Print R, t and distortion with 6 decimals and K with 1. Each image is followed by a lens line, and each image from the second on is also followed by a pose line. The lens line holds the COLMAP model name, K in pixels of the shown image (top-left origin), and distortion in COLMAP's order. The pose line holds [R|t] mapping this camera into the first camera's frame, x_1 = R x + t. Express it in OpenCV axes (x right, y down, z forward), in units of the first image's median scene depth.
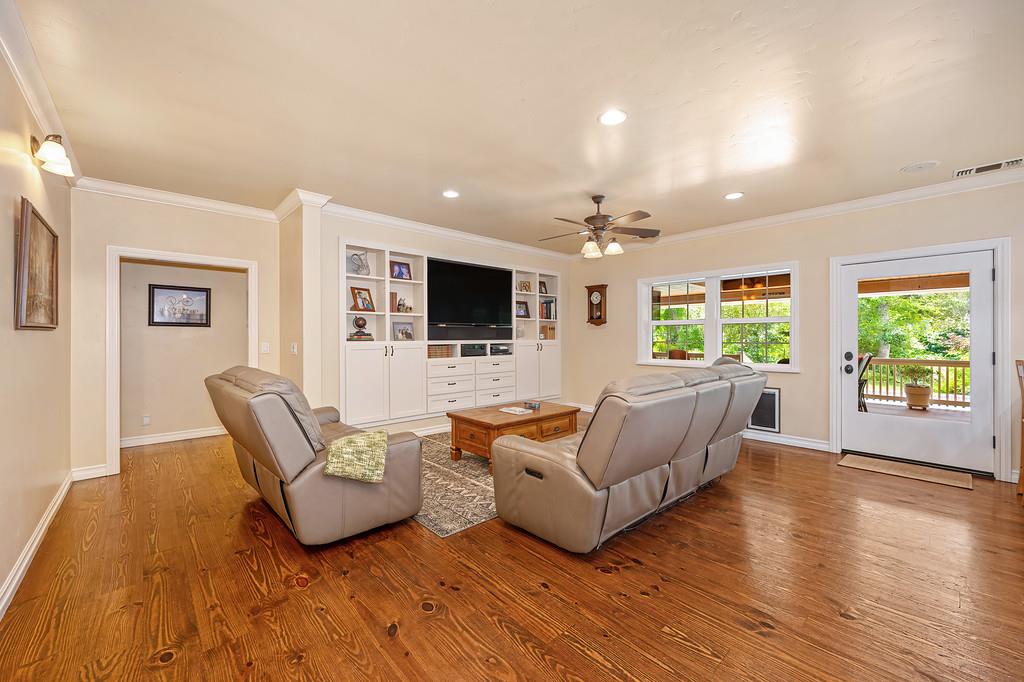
lens RADIAL K [[403.4, 0, 505.4], [0, 403.4, 338.1], [0, 0, 1]] dist [-0.003930, 0.001086]
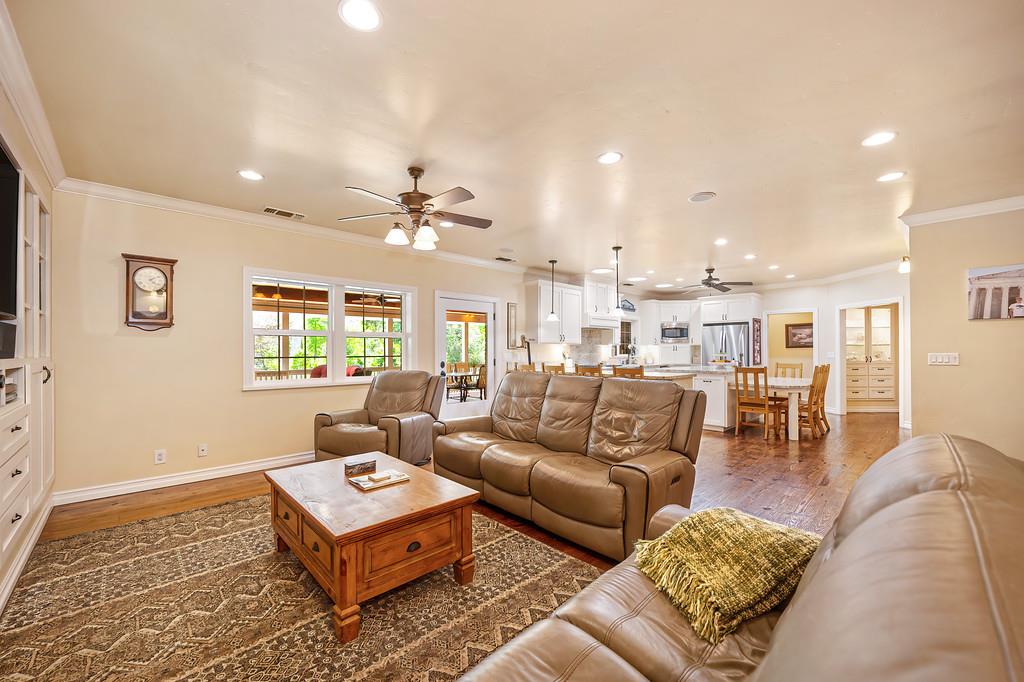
lens RADIAL K [[403.4, 0, 509.1], [0, 403.4, 347.8], [0, 0, 1]] dist [-0.003930, 0.001086]
pose [[0.003113, 0.008845, 0.999956, -0.476177], [0.001559, 0.999960, -0.008850, -0.000663], [-0.999994, 0.001586, 0.003100, 0.674574]]
